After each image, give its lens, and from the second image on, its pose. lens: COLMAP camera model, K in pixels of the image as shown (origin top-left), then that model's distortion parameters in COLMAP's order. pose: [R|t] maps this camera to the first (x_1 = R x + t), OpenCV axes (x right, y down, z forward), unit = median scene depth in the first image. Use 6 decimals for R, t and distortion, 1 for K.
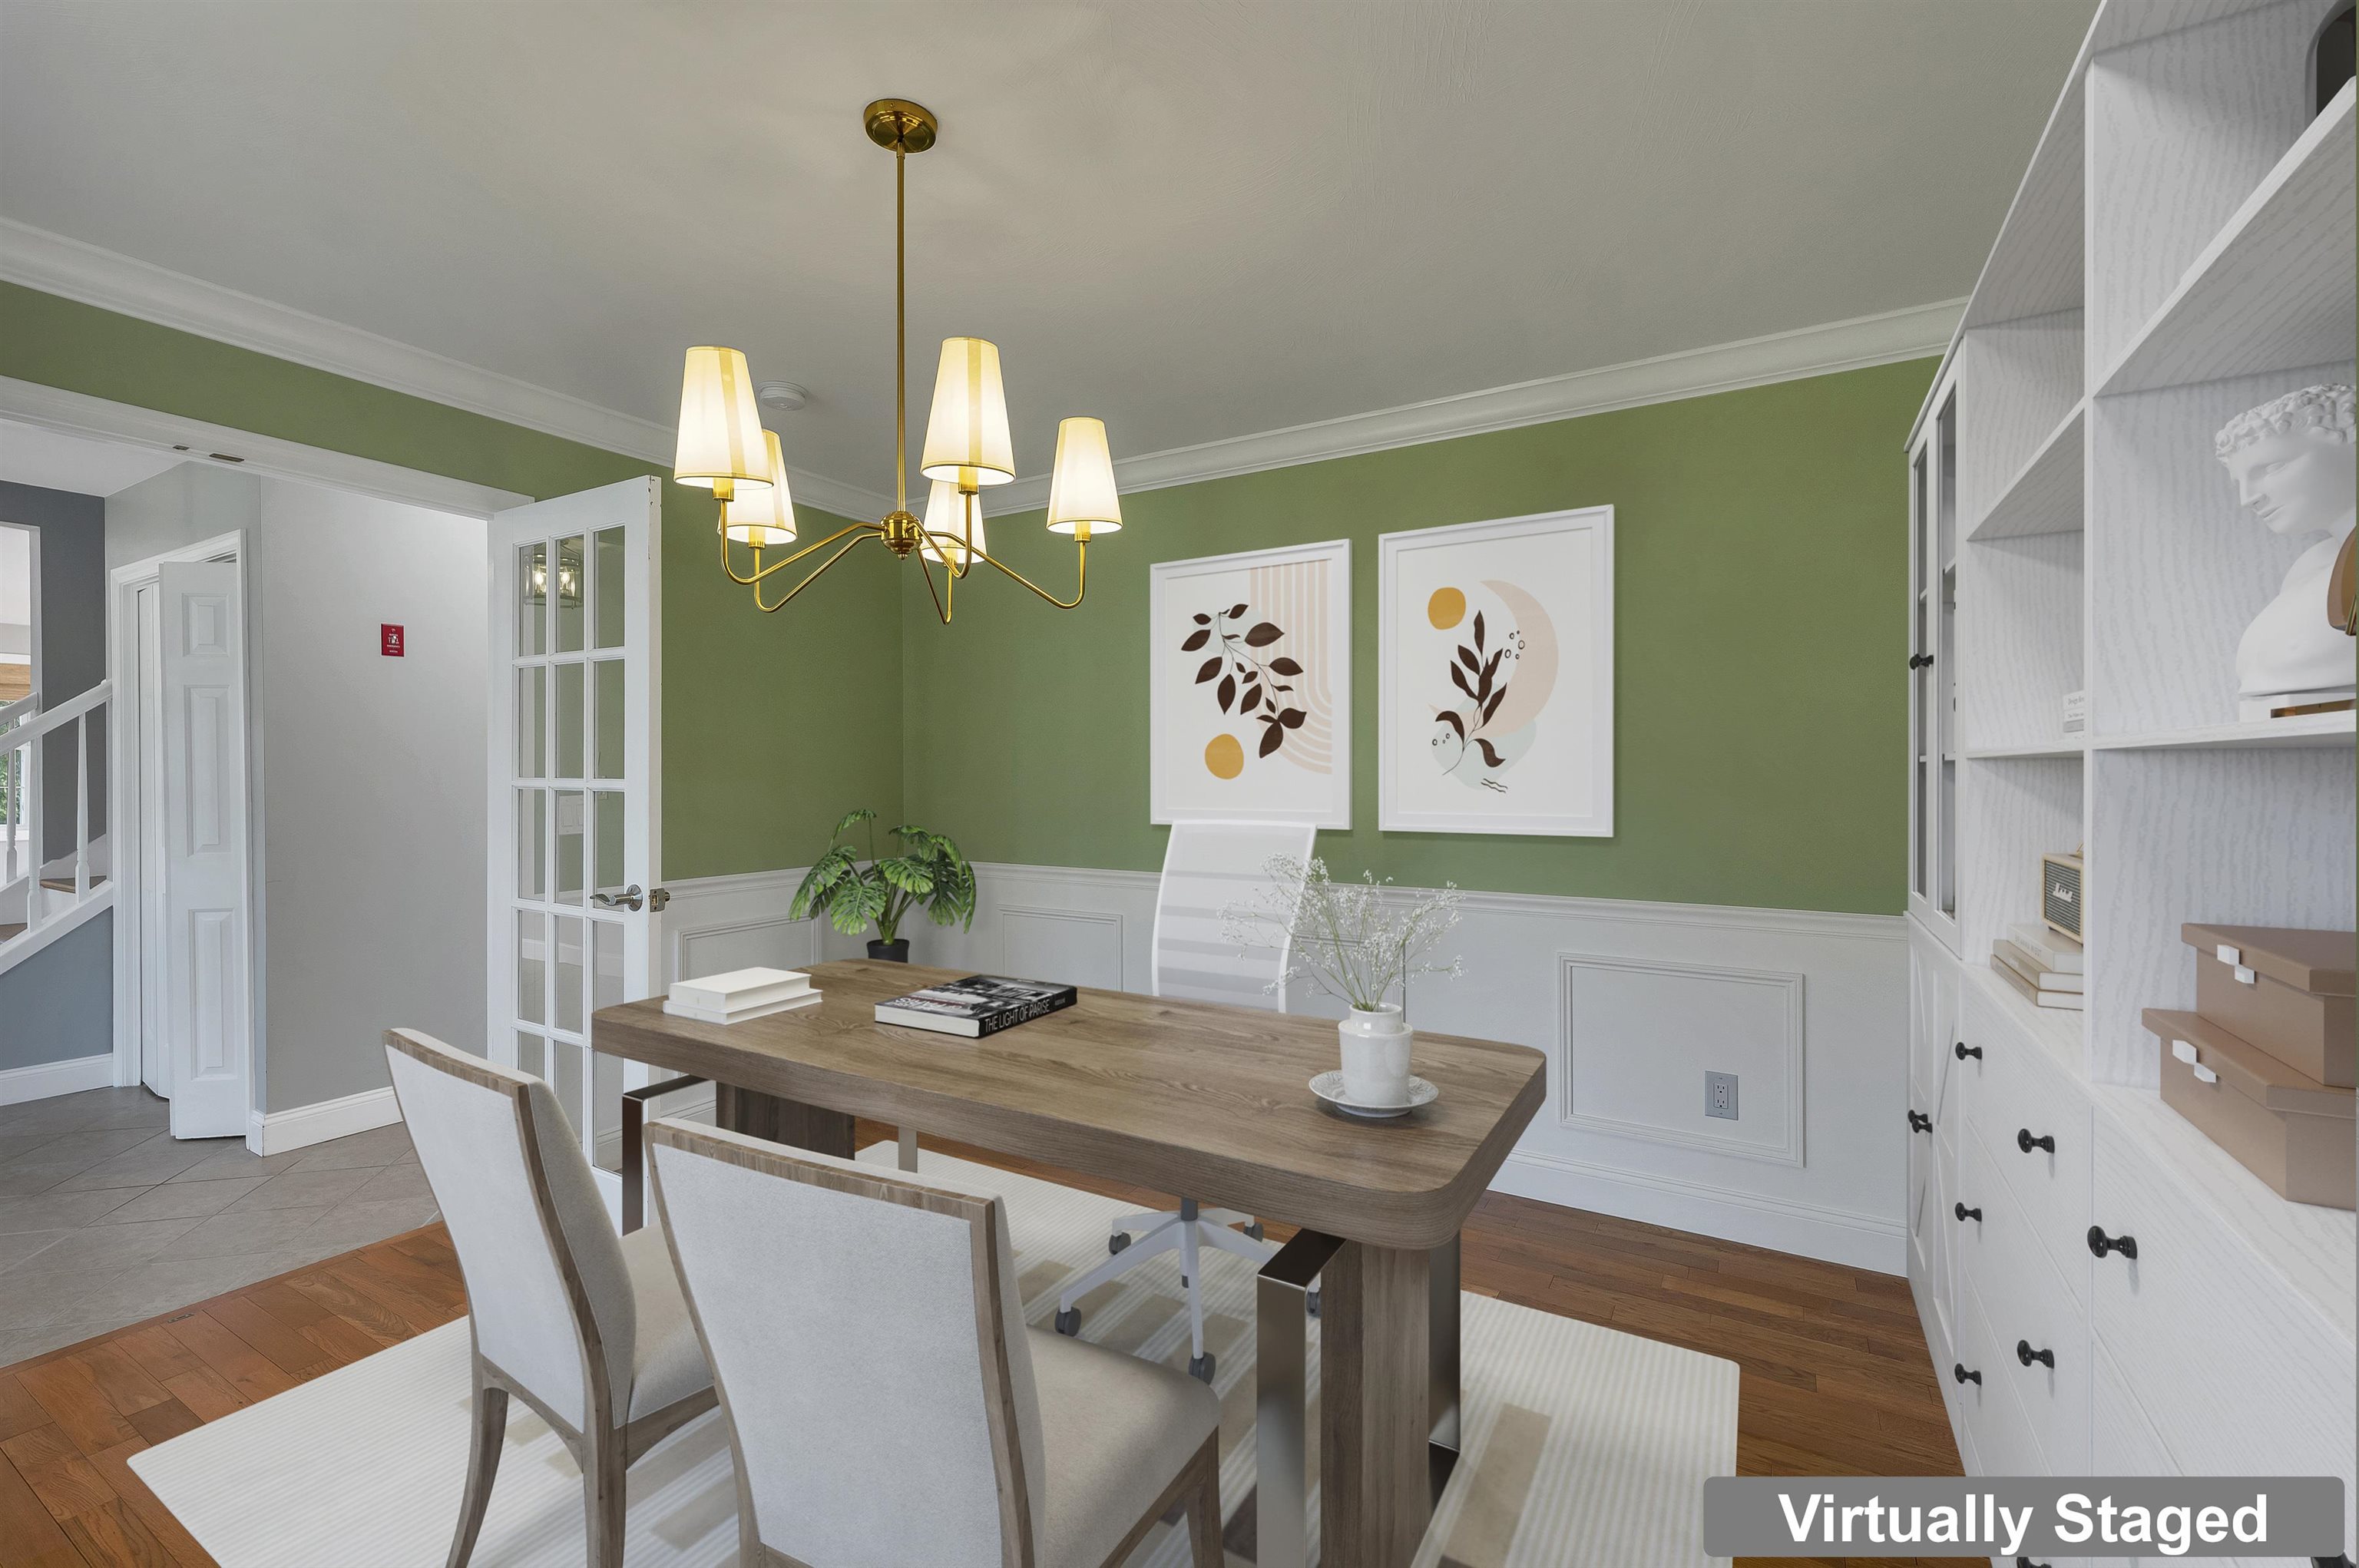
lens RADIAL K [[992.1, 0, 1187.1], [0, 992.1, 780.2], [0, 0, 1]] dist [-0.000077, -0.000069]
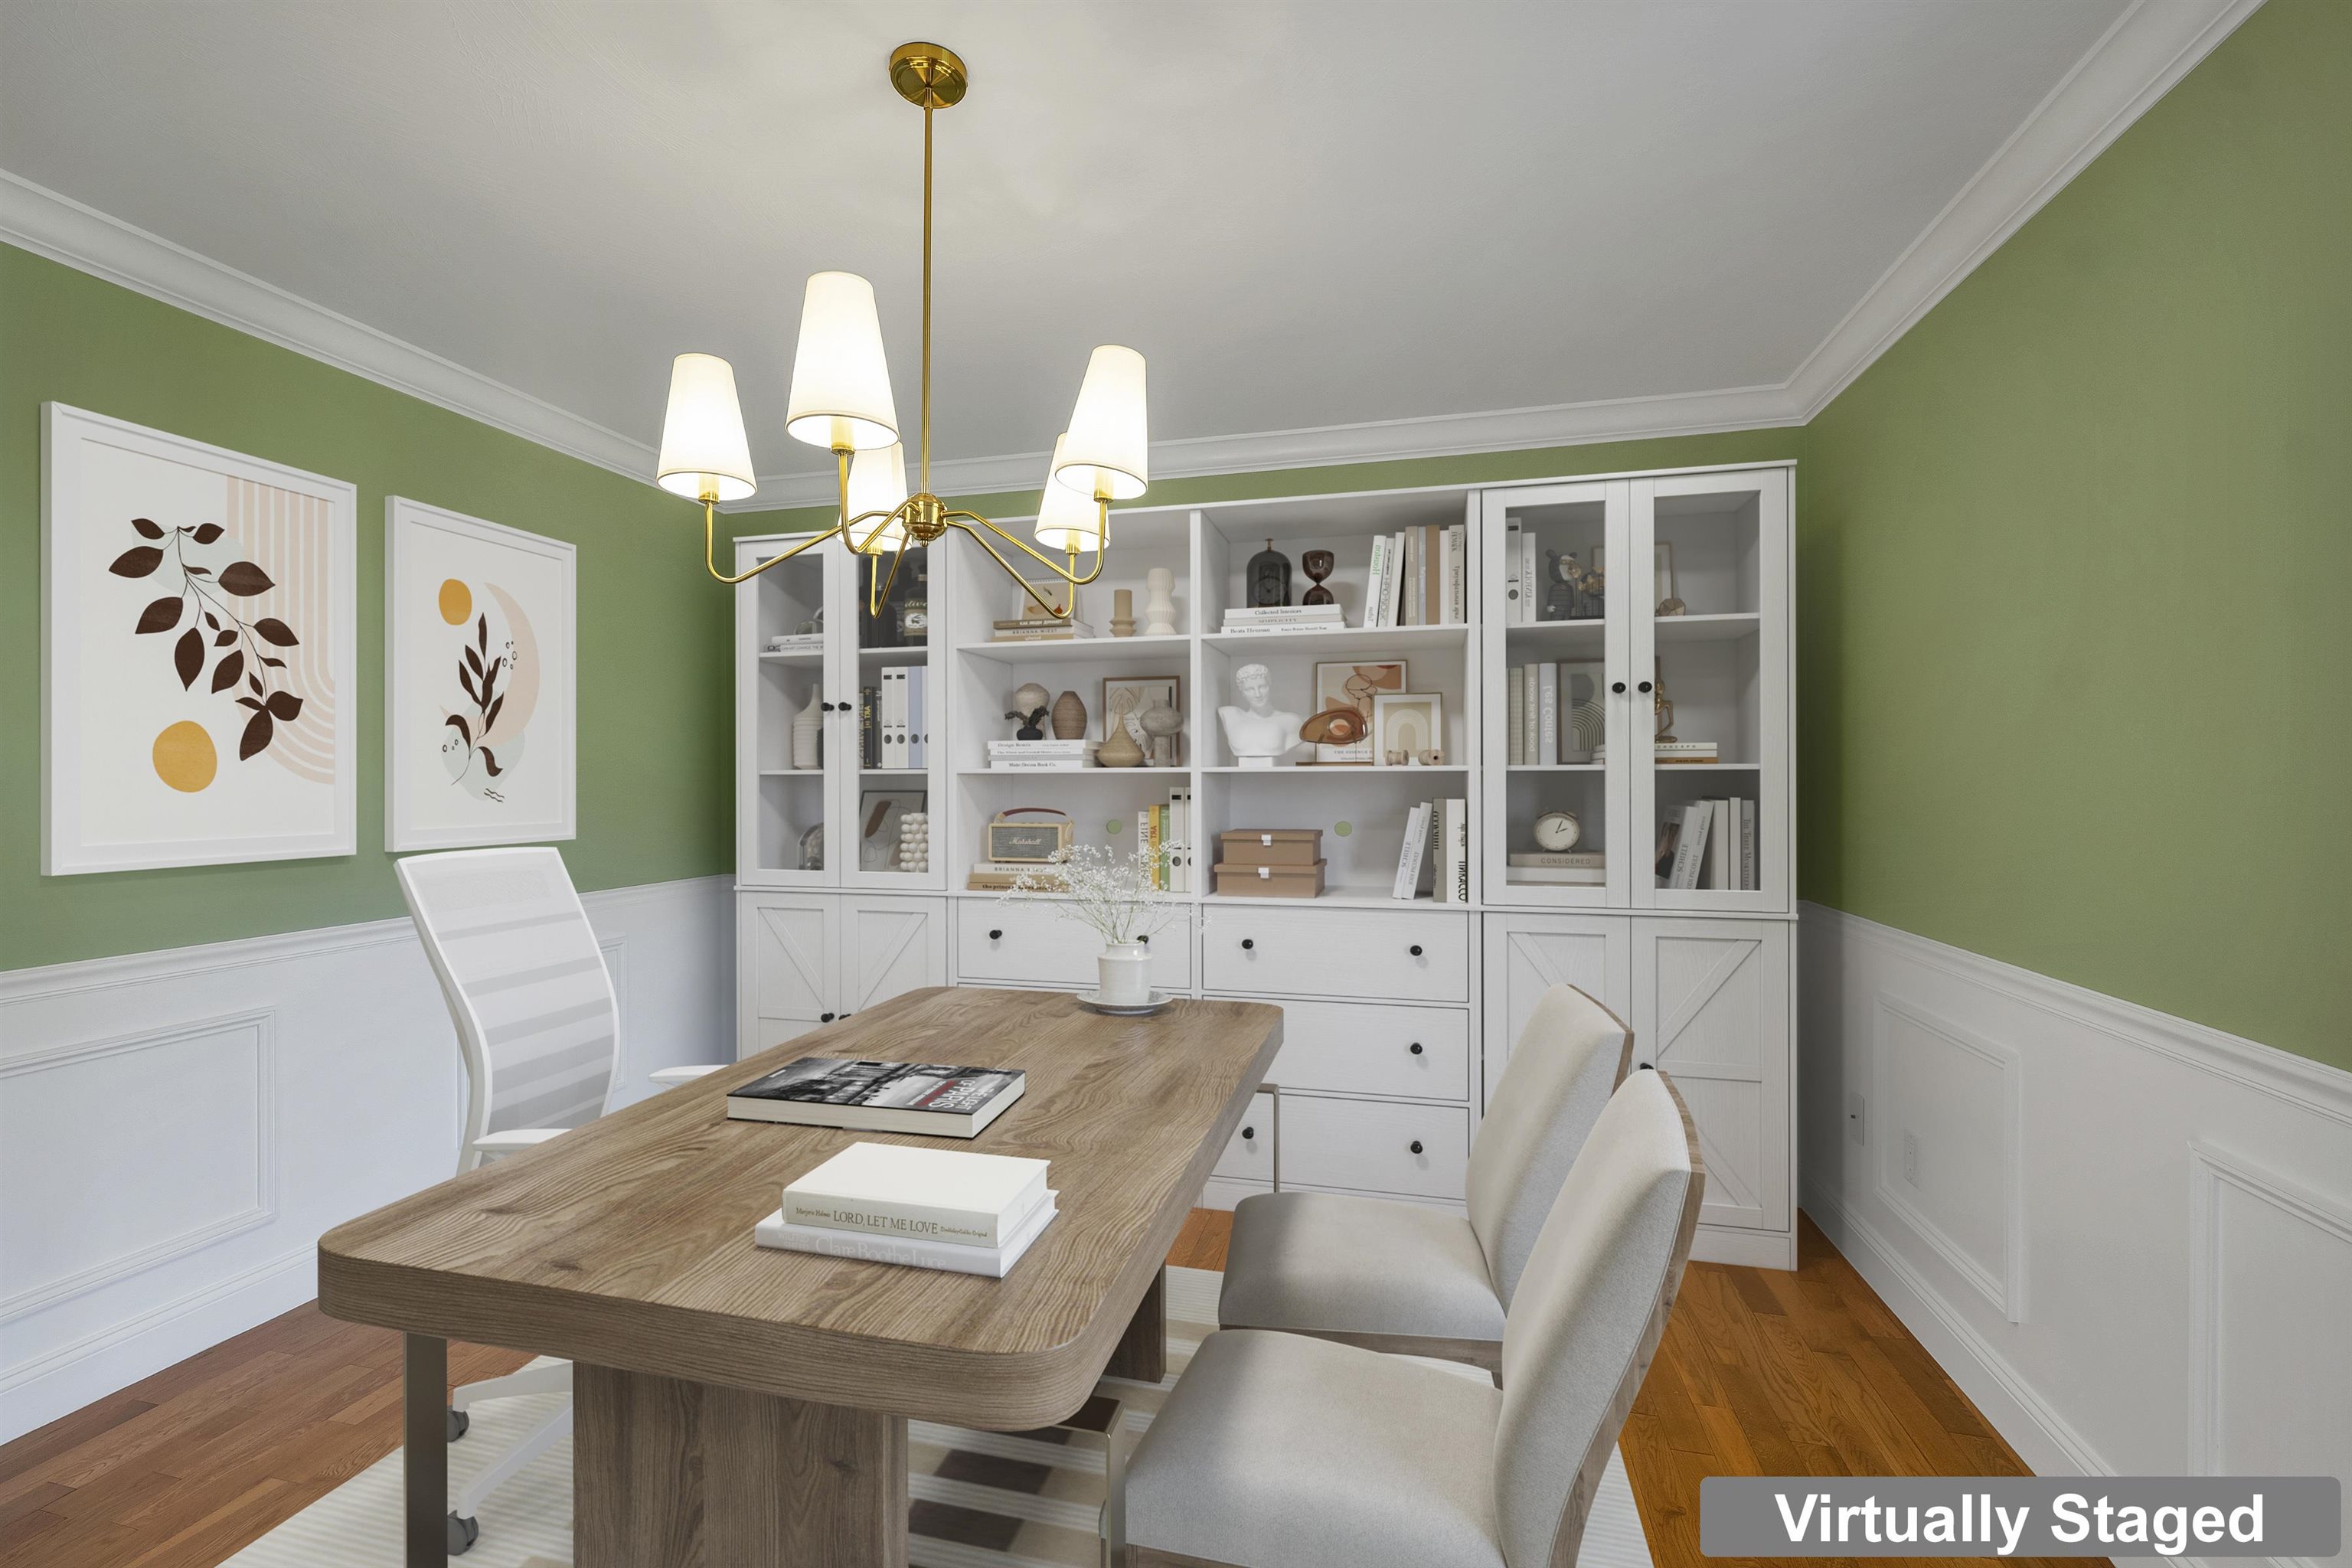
lens RADIAL K [[989.2, 0, 1183.6], [0, 989.2, 780.2], [0, 0, 1]] dist [-0.000077, -0.000069]
pose [[-0.269288, 0.000732, 0.963059, -0.762533], [0.004736, 0.999989, 0.000564, -0.006368], [-0.963048, 0.004713, -0.269288, 0.573797]]
